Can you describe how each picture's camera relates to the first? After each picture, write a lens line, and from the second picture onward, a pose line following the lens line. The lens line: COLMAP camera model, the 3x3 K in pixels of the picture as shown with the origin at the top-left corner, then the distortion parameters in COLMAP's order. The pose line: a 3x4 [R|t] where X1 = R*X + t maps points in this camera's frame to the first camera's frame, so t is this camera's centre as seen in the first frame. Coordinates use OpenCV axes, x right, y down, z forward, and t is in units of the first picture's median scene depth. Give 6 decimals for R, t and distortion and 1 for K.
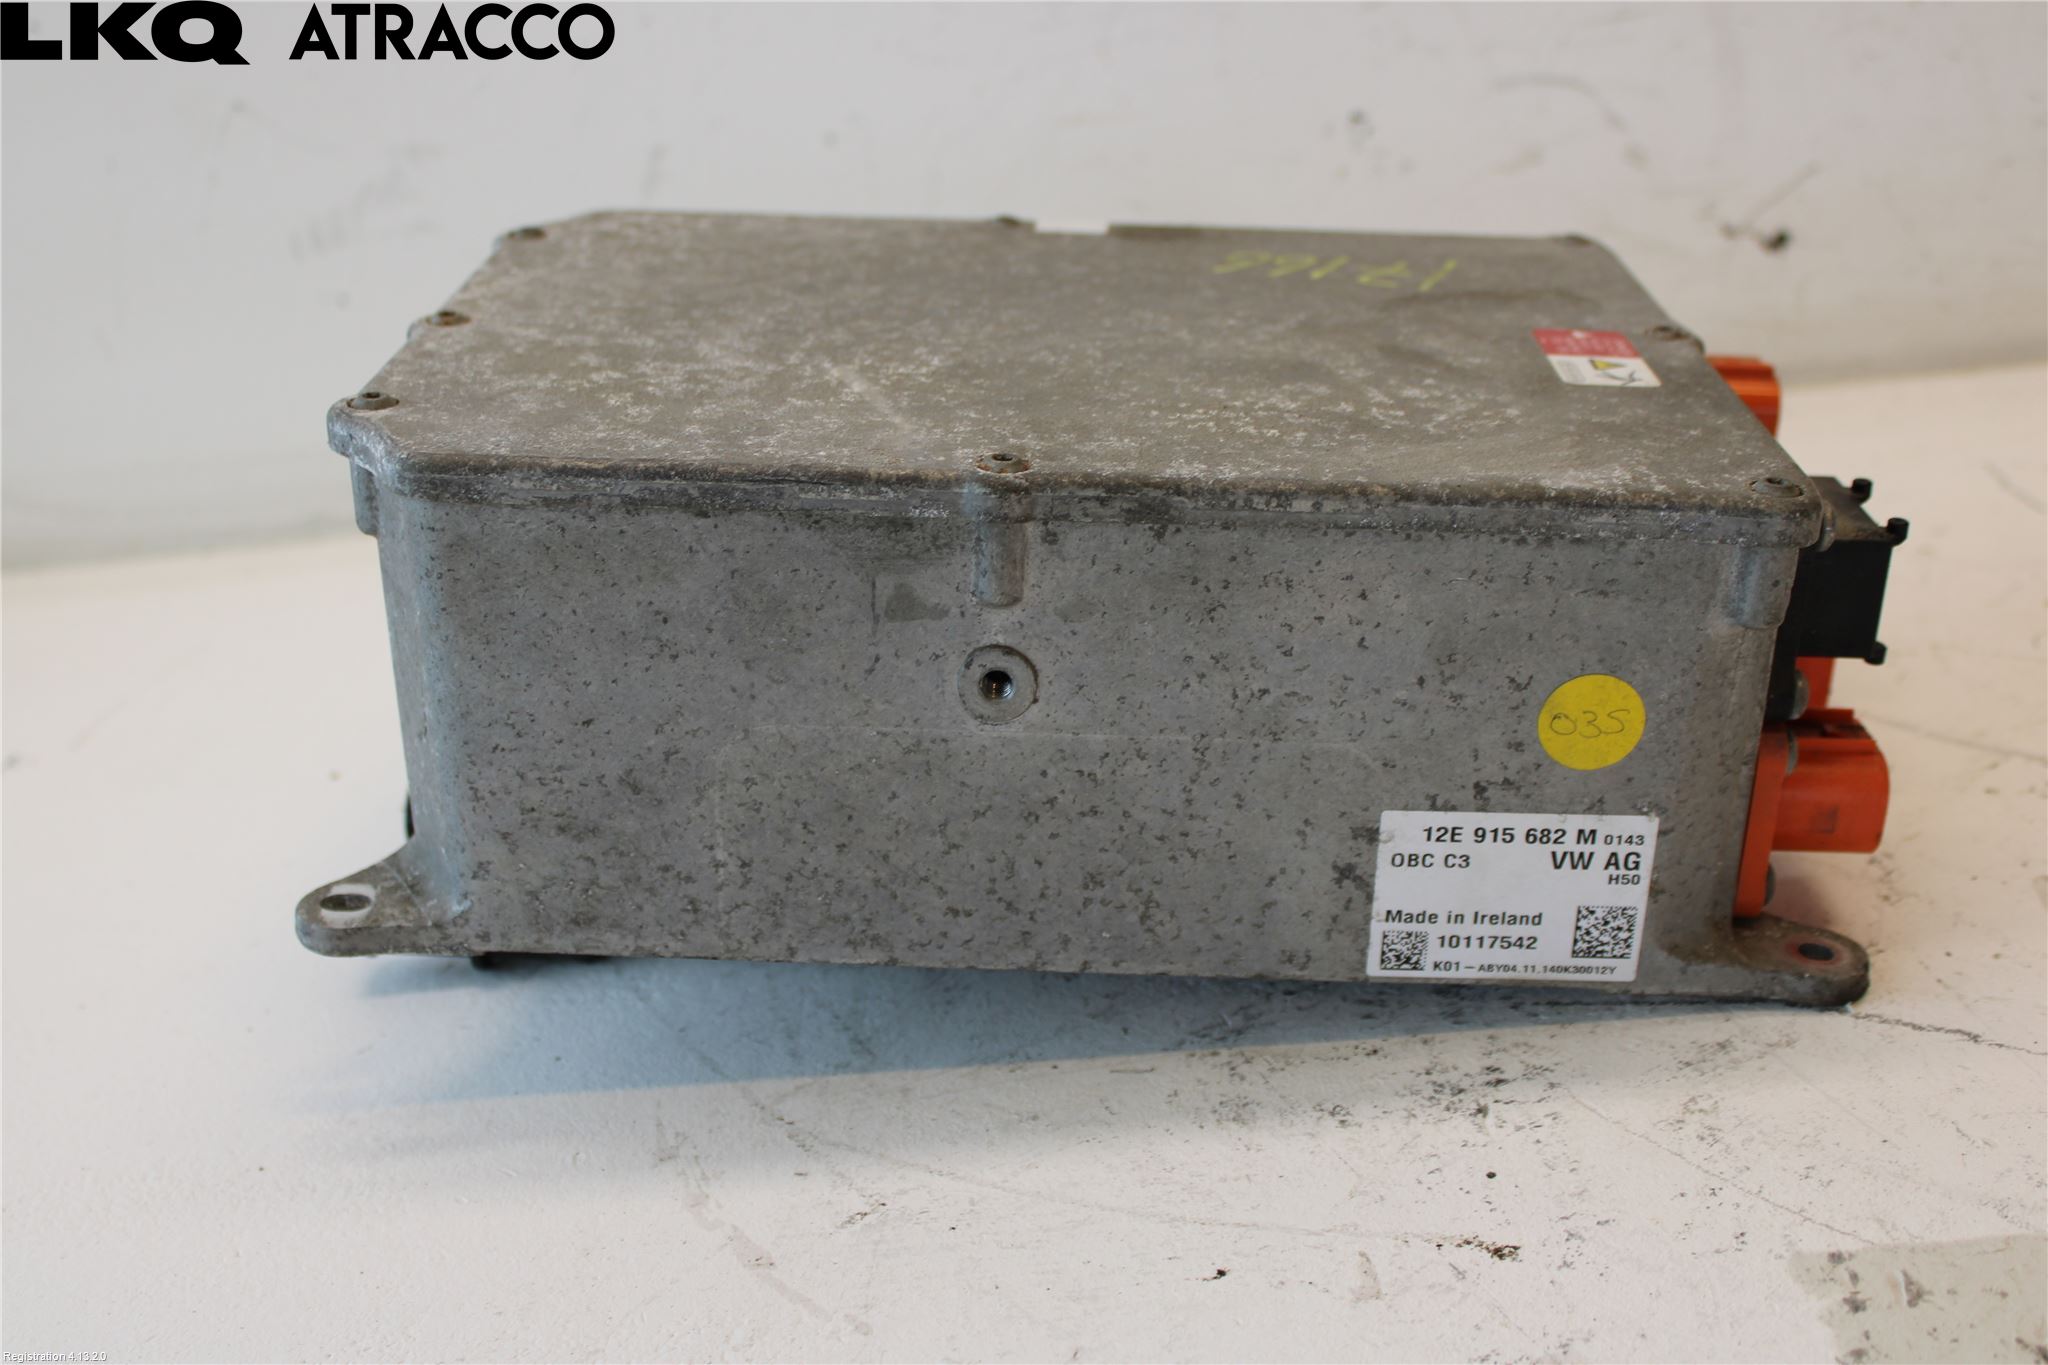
lens RADIAL K [[2638.4, 0, 1023.5], [0, 2638.4, 719.3], [0, 0, 1]] dist [-0.107929, -0.003629]
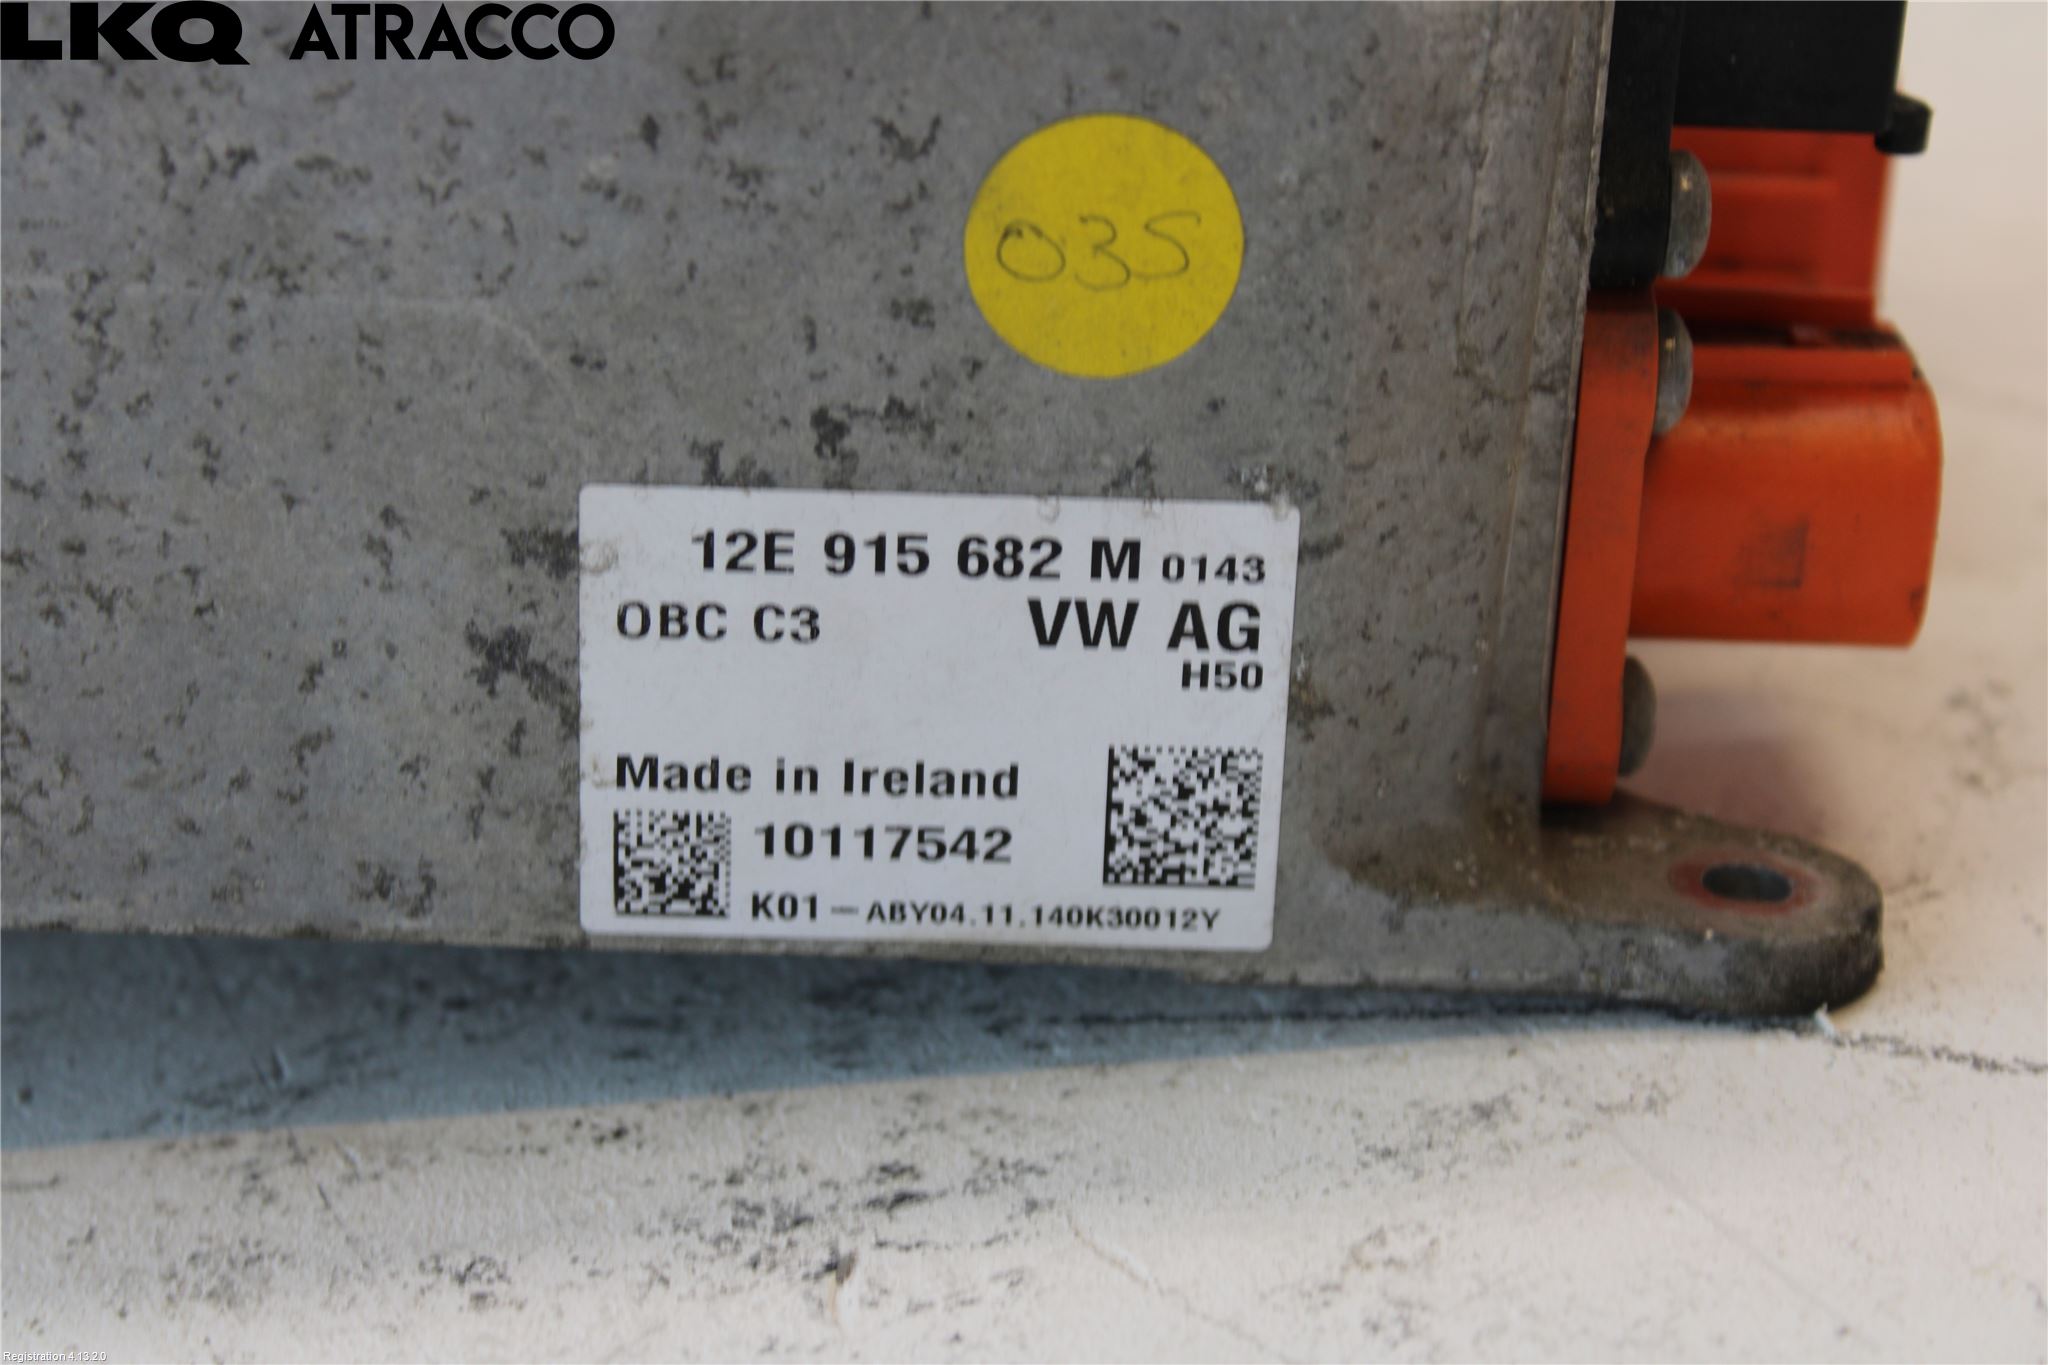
lens RADIAL K [[5218.6, 0, 1024.0], [0, 5218.6, 682.5], [0, 0, 1]] dist [0.049013, 0.104296]
pose [[0.998673, 0.005790, 0.051164, 0.159673], [-0.004875, 0.999826, -0.017984, 0.075859], [-0.051259, 0.017710, 0.998528, 0.228227]]
